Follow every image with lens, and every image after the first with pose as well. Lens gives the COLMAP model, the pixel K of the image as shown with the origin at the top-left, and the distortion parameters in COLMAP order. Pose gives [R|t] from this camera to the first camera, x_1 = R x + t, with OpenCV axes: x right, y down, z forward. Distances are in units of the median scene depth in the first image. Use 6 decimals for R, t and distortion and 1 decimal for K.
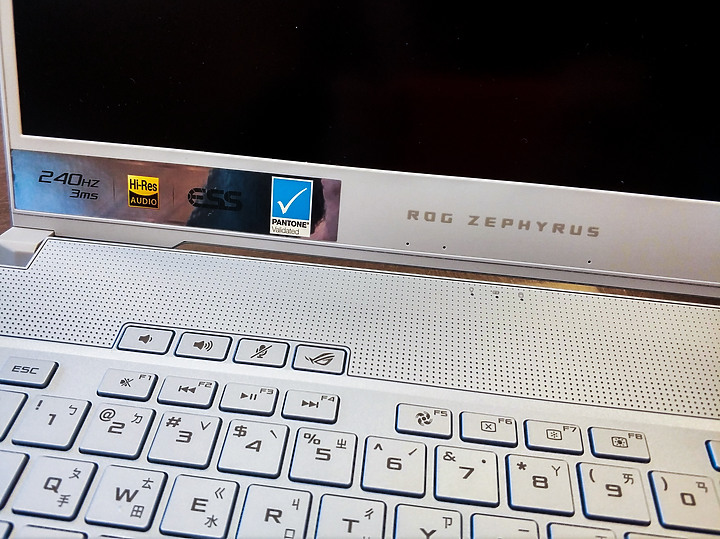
lens RADIAL K [[590.8, 0, 360.0], [0, 590.8, 269.5], [0, 0, 1]] dist [0.042932, -0.087781]
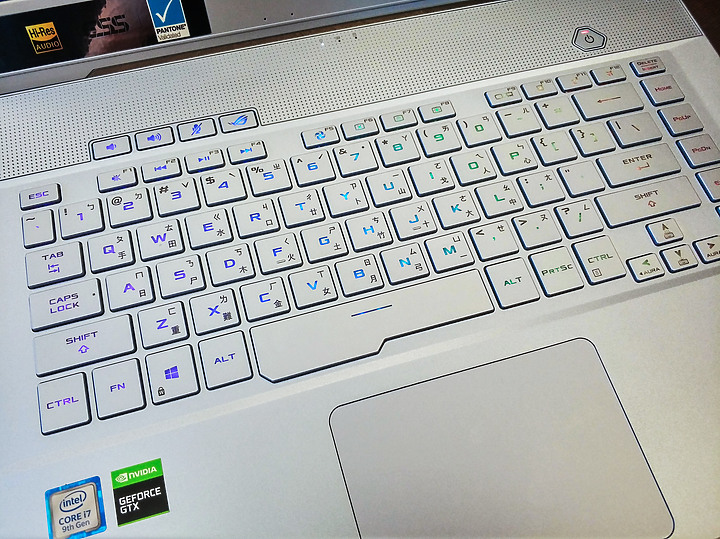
lens RADIAL K [[590.8, 0, 360.0], [0, 590.8, 269.5], [0, 0, 1]] dist [0.042932, -0.087781]
pose [[0.918106, -0.357490, 0.171119, -0.178709], [0.271062, 0.881360, 0.386949, -0.007938], [-0.289147, -0.308877, 0.906084, -0.514315]]
